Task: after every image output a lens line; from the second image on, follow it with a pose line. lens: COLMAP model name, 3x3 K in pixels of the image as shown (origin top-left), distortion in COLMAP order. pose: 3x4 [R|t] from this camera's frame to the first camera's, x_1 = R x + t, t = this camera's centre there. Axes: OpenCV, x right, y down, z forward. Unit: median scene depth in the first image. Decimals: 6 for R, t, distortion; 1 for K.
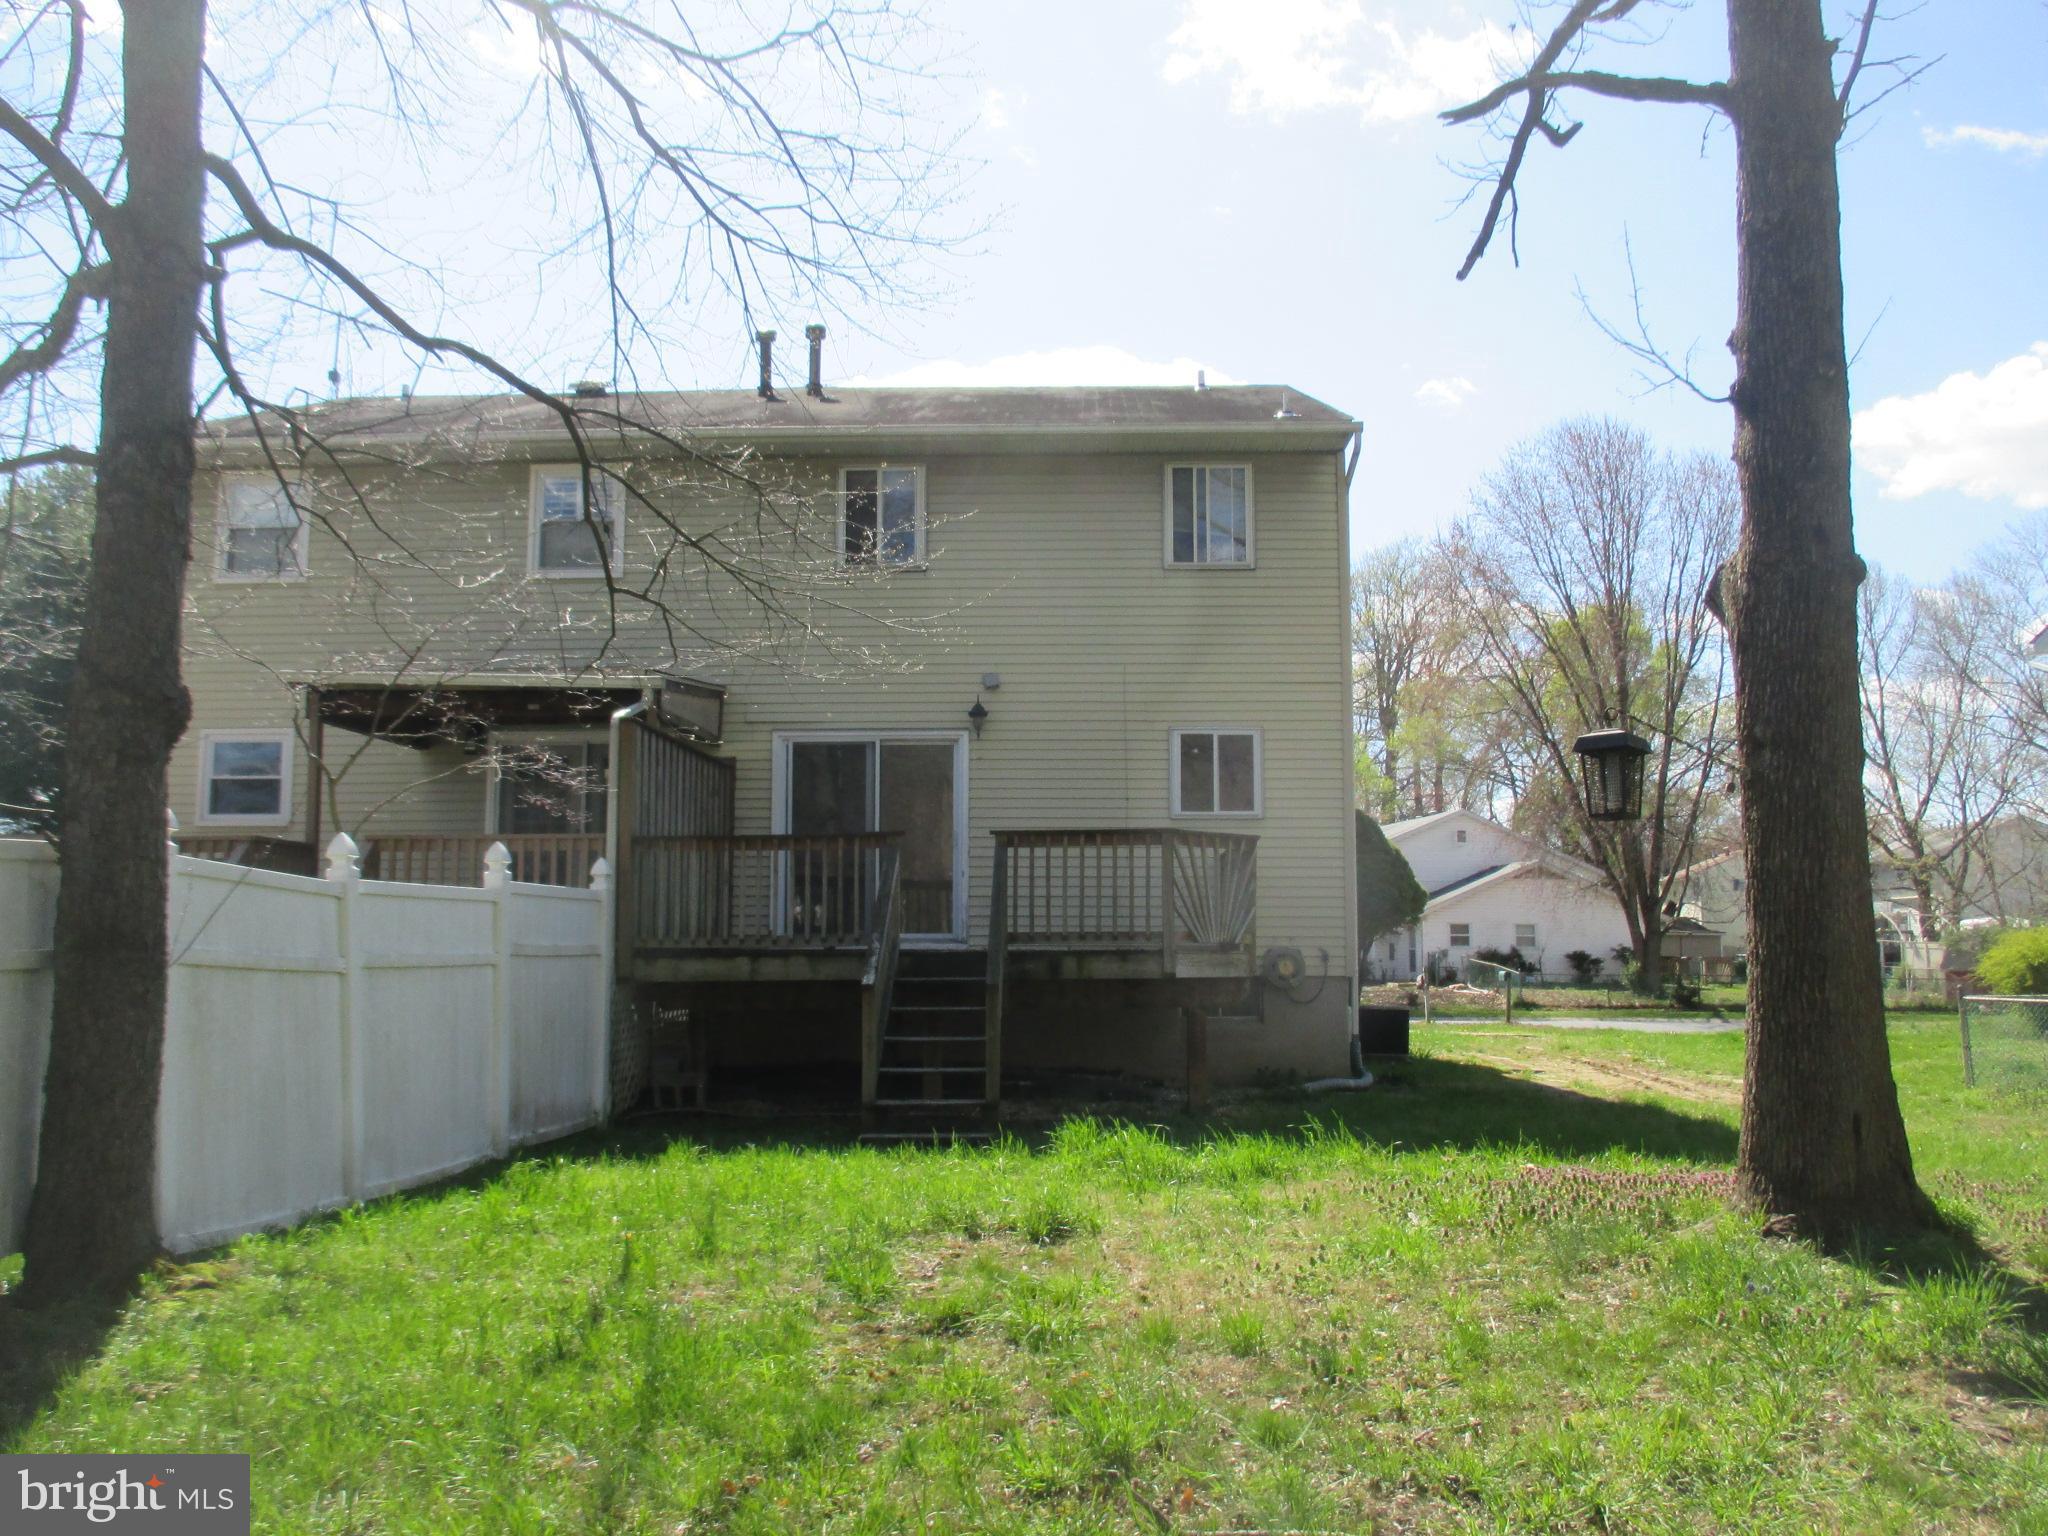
lens RADIAL K [[1703.2, 0, 1010.0], [0, 1703.2, 772.5], [0, 0, 1]] dist [-0.038453, 0.027696]
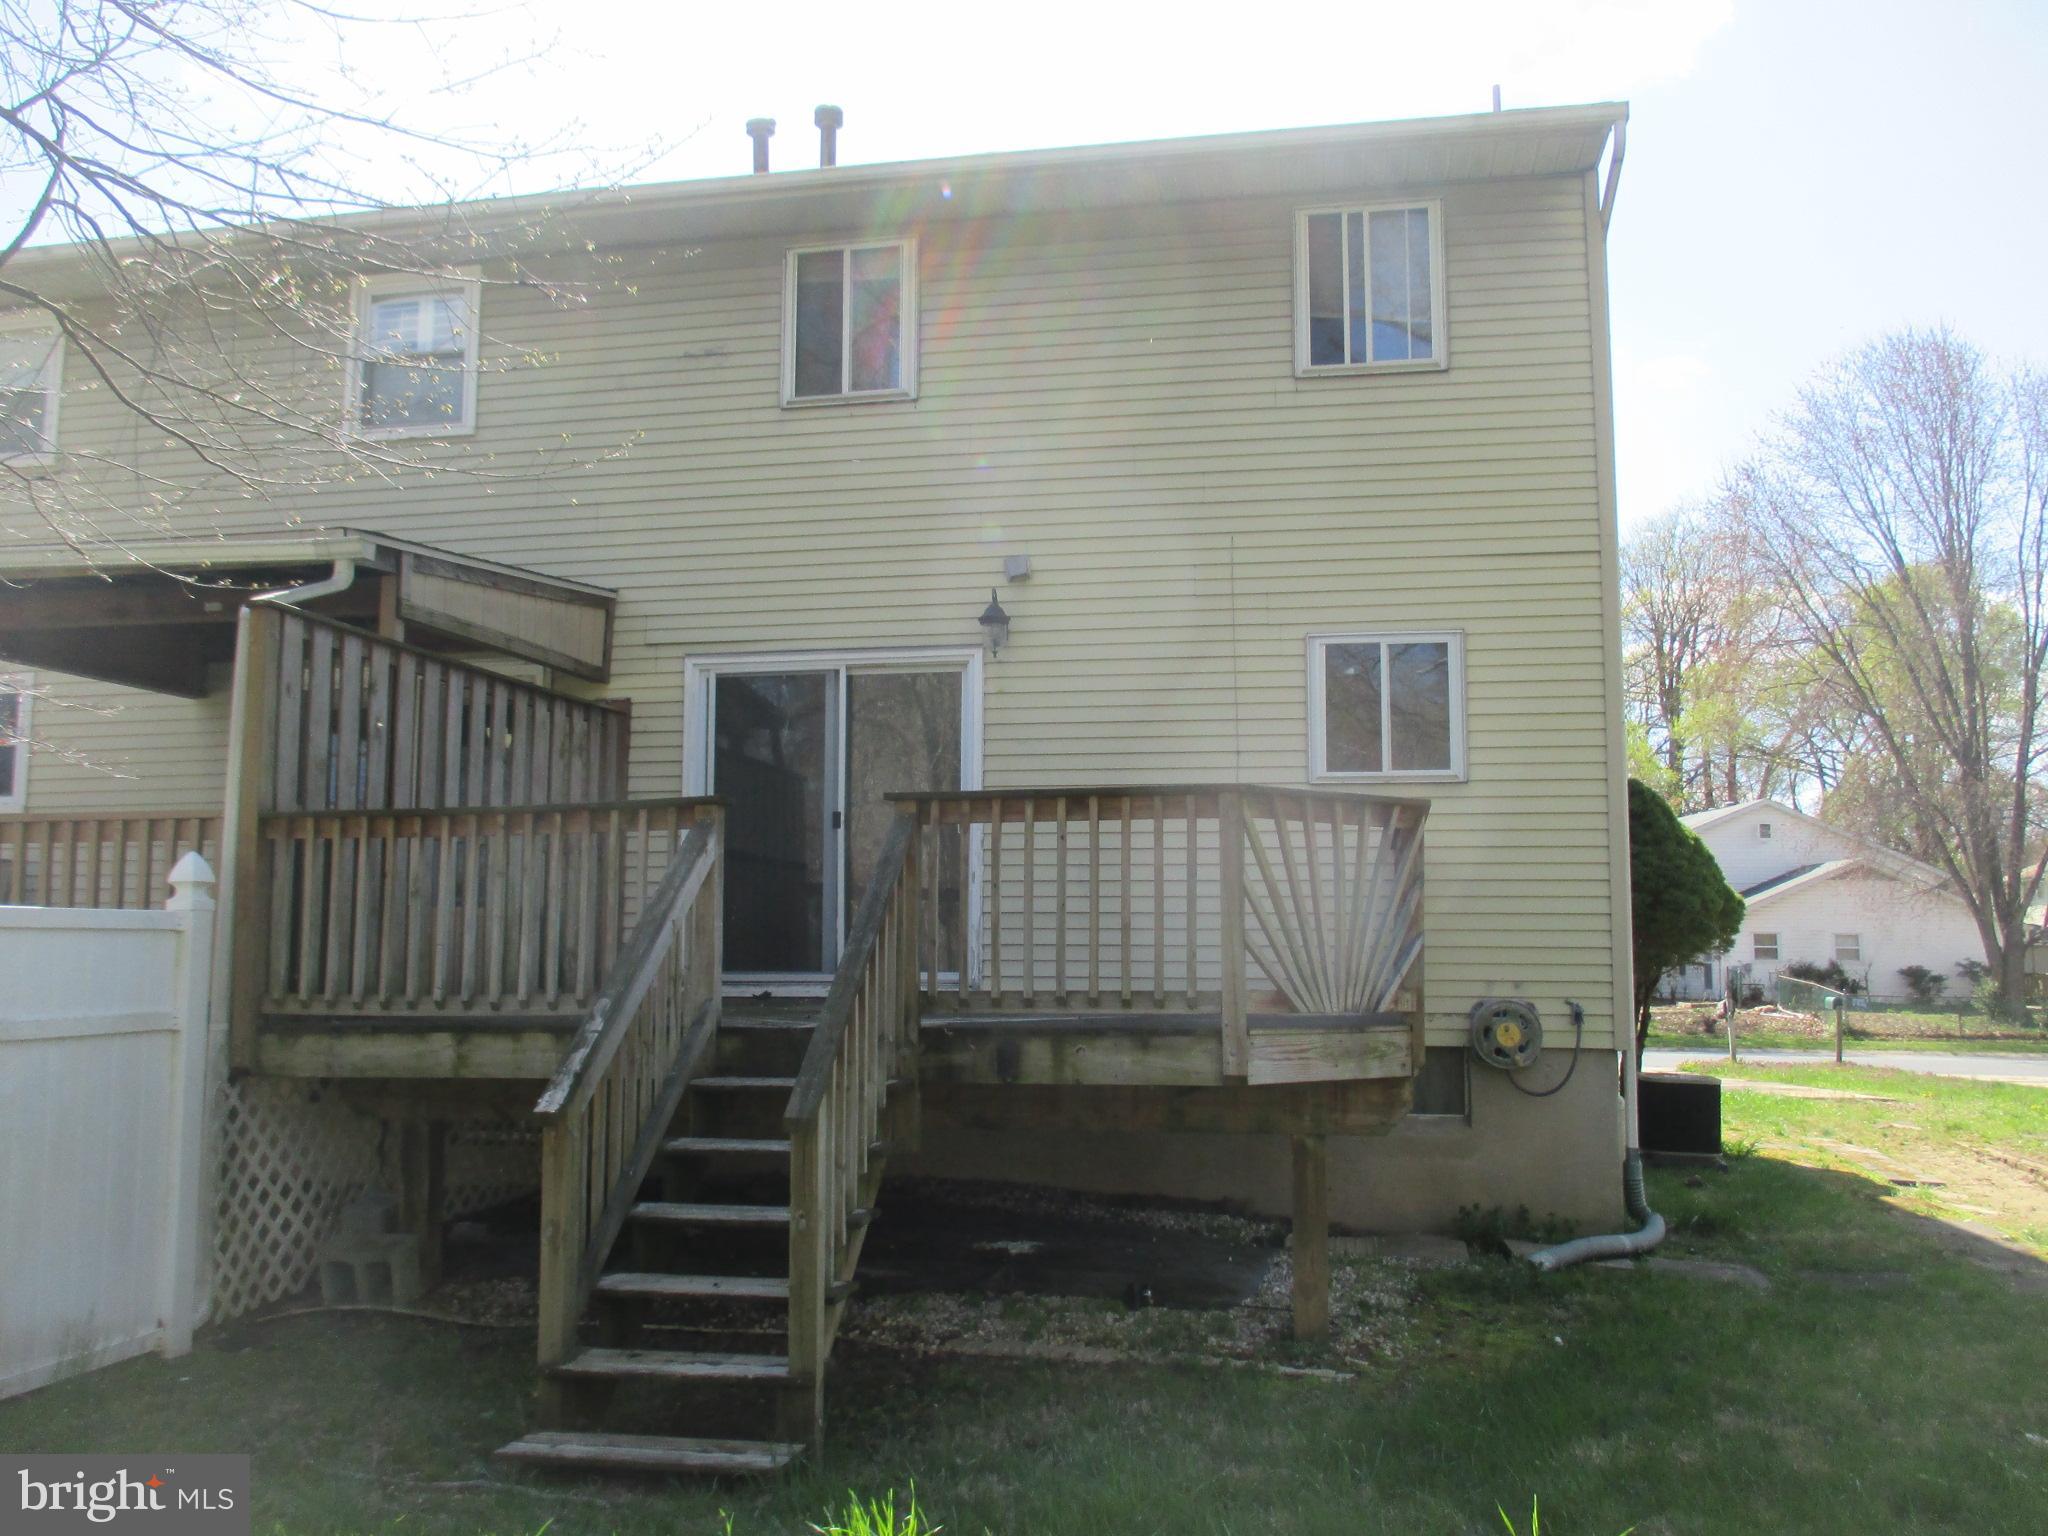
lens RADIAL K [[1703.2, 0, 1021.2], [0, 1703.2, 766.3], [0, 0, 1]] dist [-0.038453, 0.027696]
pose [[0.988975, -0.015198, -0.147299, 0.076868], [0.014224, 0.999869, -0.007663, 0.022468], [0.147397, 0.005483, 0.989062, 0.363401]]
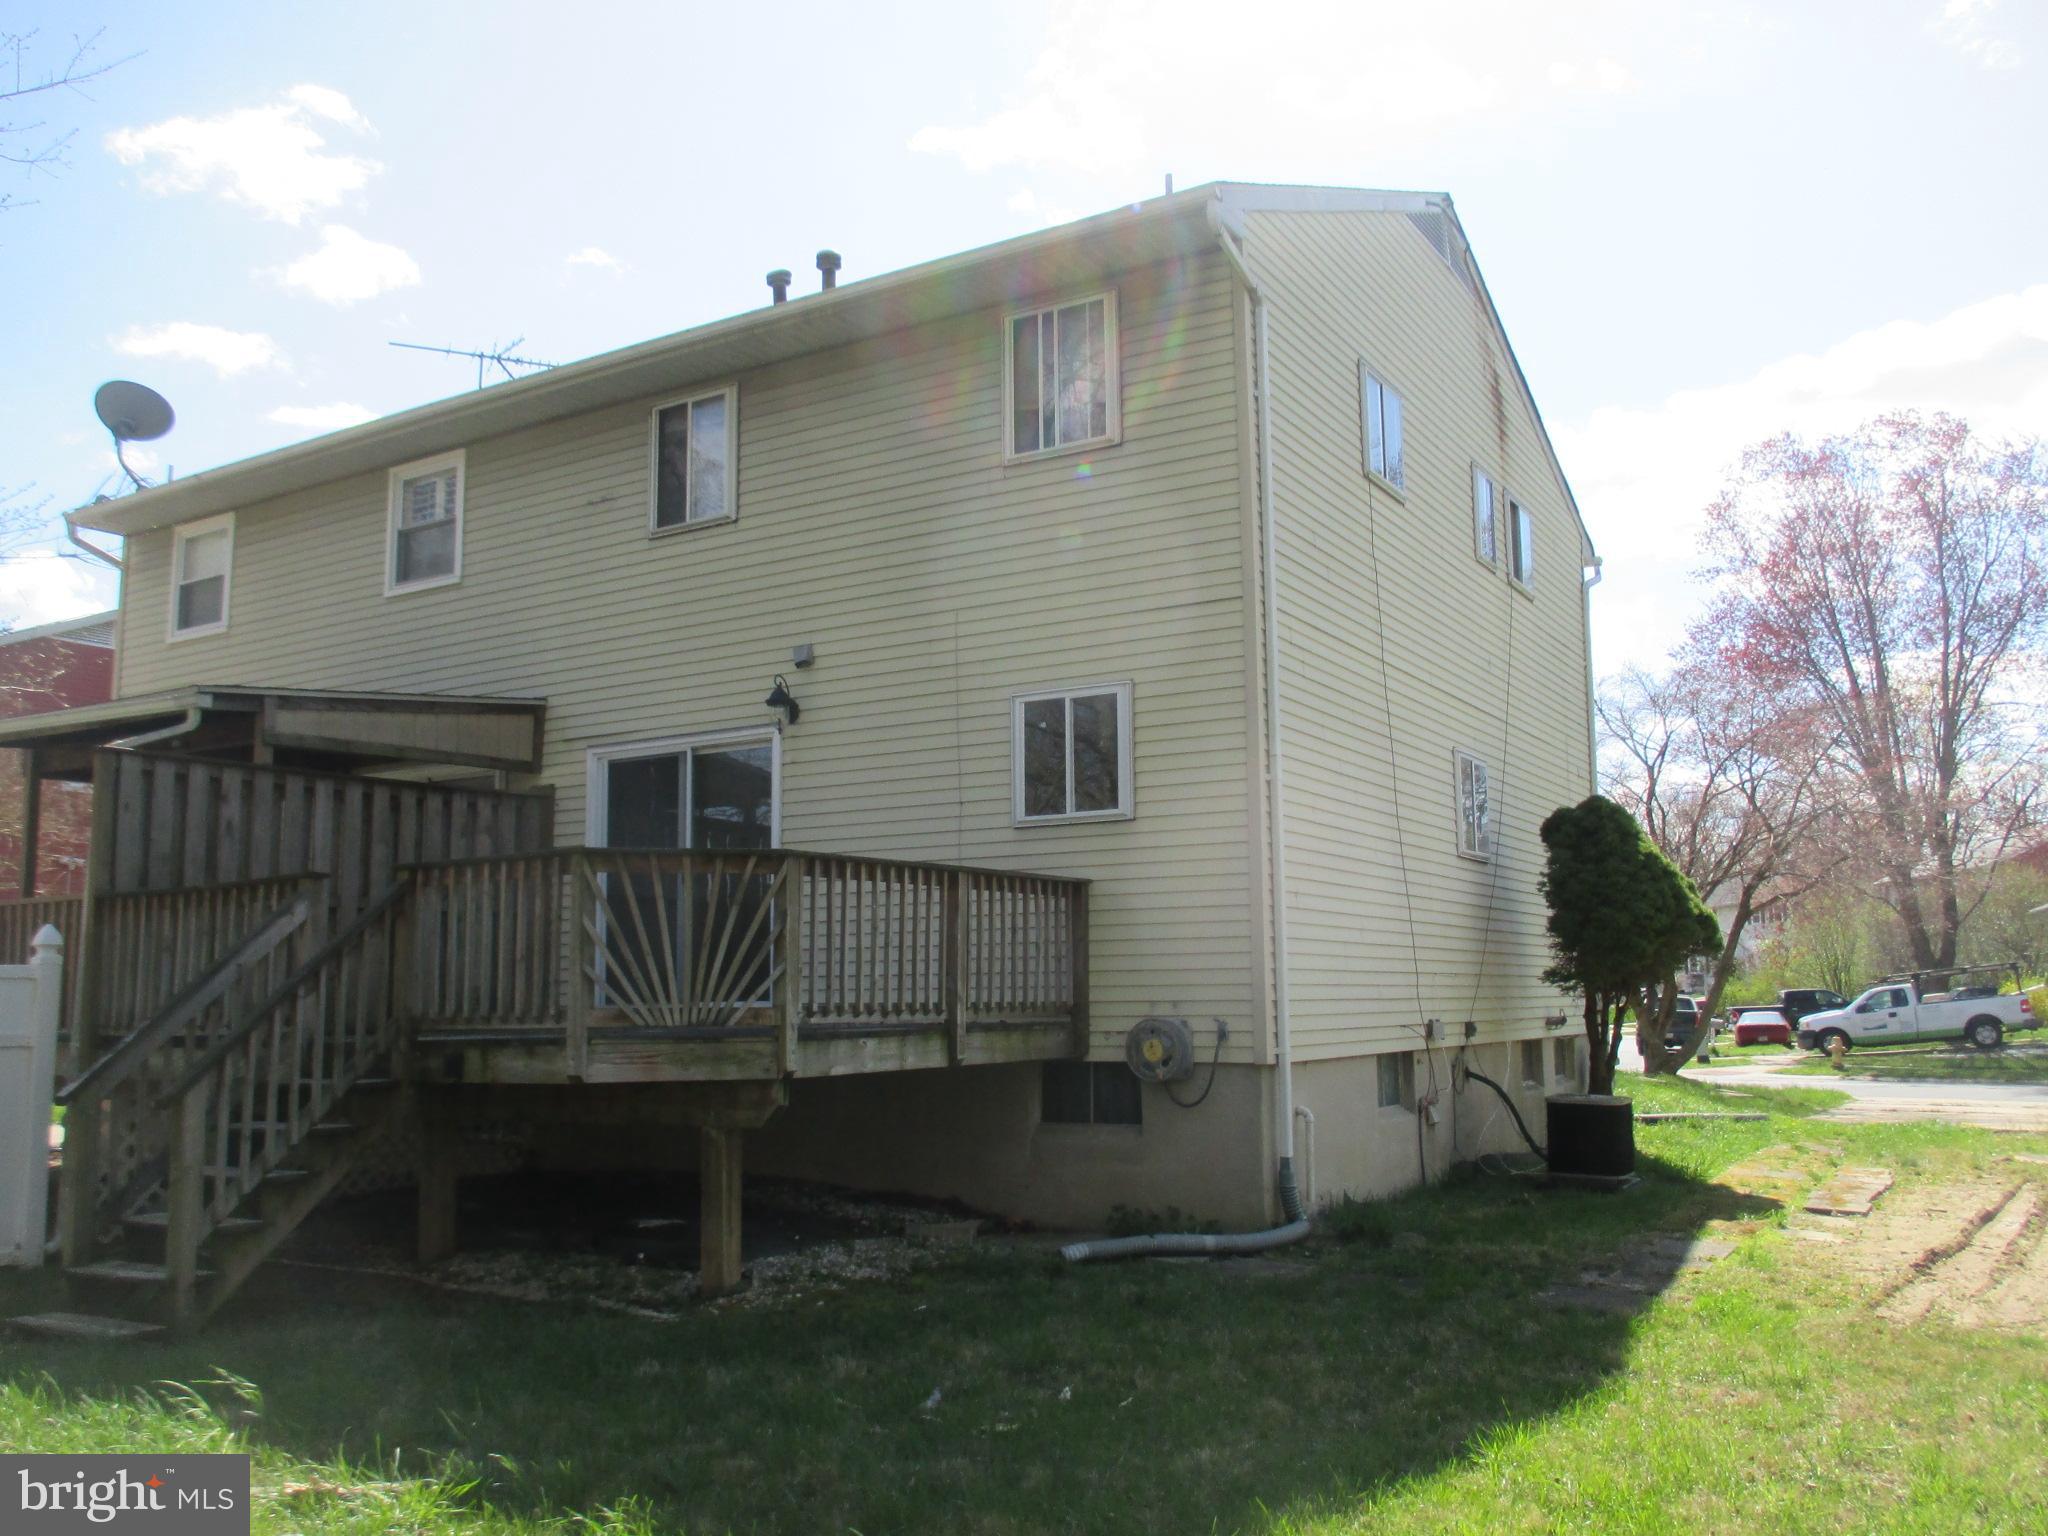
lens RADIAL K [[1703.2, 0, 1021.4], [0, 1703.2, 778.8], [0, 0, 1]] dist [-0.038453, 0.027696]
pose [[0.876585, -0.075943, -0.475218, 0.394860], [0.066924, 0.997112, -0.035897, 0.030105], [0.476572, -0.000336, 0.879136, 0.379425]]
